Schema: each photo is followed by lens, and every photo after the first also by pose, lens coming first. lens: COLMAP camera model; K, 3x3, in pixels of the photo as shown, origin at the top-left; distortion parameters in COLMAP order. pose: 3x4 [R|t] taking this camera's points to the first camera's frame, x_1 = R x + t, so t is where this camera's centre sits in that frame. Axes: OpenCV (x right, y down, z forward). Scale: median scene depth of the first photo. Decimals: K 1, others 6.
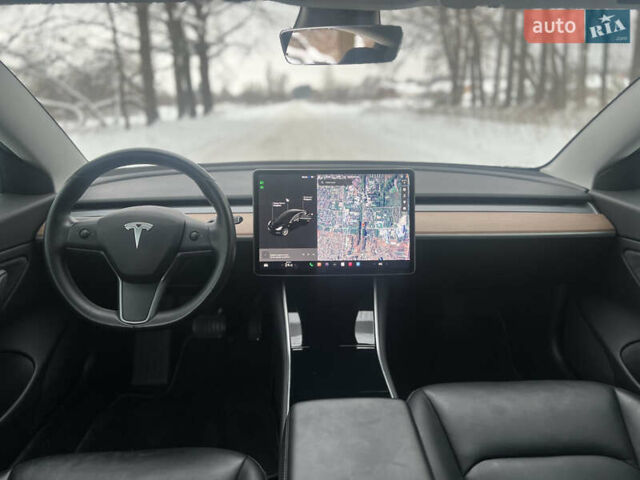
lens RADIAL K [[484.7, 0, 318.6], [0, 484.7, 234.6], [0, 0, 1]] dist [0.054911, -0.065346]
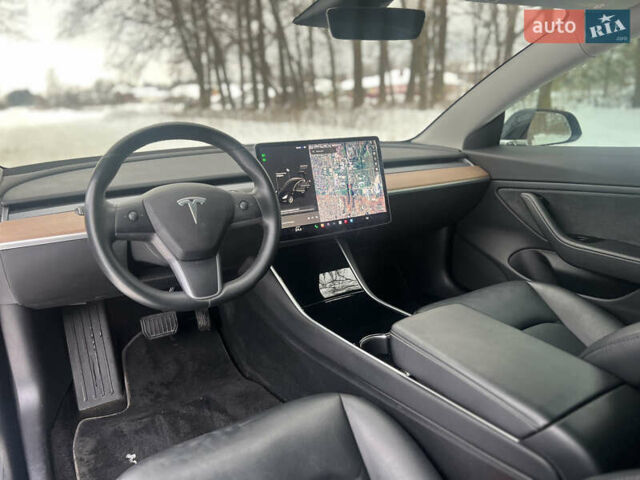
lens RADIAL K [[484.7, 0, 321.1], [0, 484.7, 236.1], [0, 0, 1]] dist [0.054911, -0.065346]
pose [[0.873661, -0.144403, 0.464613, -0.477861], [0.147405, 0.988619, 0.030083, 0.047969], [-0.463669, 0.042204, 0.885003, 0.018826]]
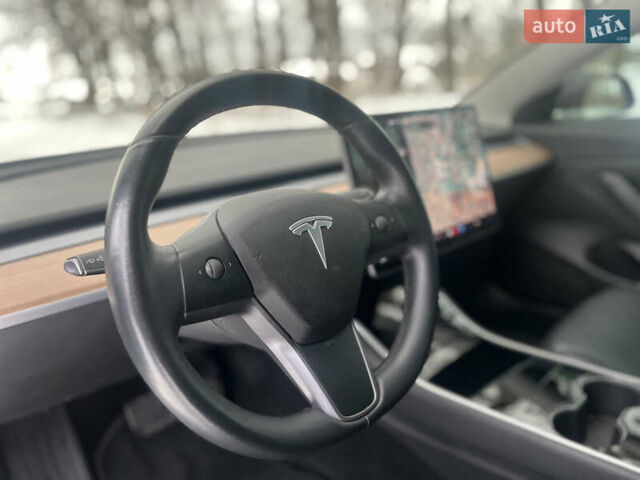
lens RADIAL K [[484.7, 0, 322.0], [0, 484.7, 238.6], [0, 0, 1]] dist [0.054911, -0.065346]
pose [[0.755540, -0.221278, 0.616600, -0.525334], [0.219384, 0.972343, 0.080125, -0.031489], [-0.617276, 0.074735, 0.783189, 0.486873]]
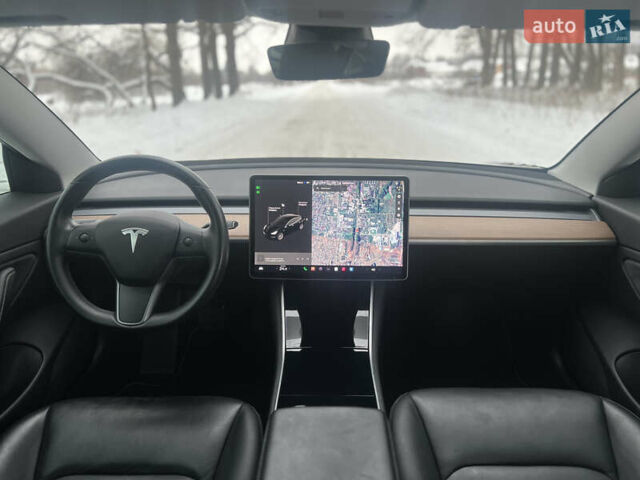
lens RADIAL K [[484.7, 0, 320.9], [0, 484.7, 235.6], [0, 0, 1]] dist [0.054911, -0.065346]
pose [[0.998729, 0.019963, -0.046285, 0.058672], [-0.018008, 0.998943, 0.042291, -0.047341], [0.047080, -0.041403, 0.998033, -0.013685]]
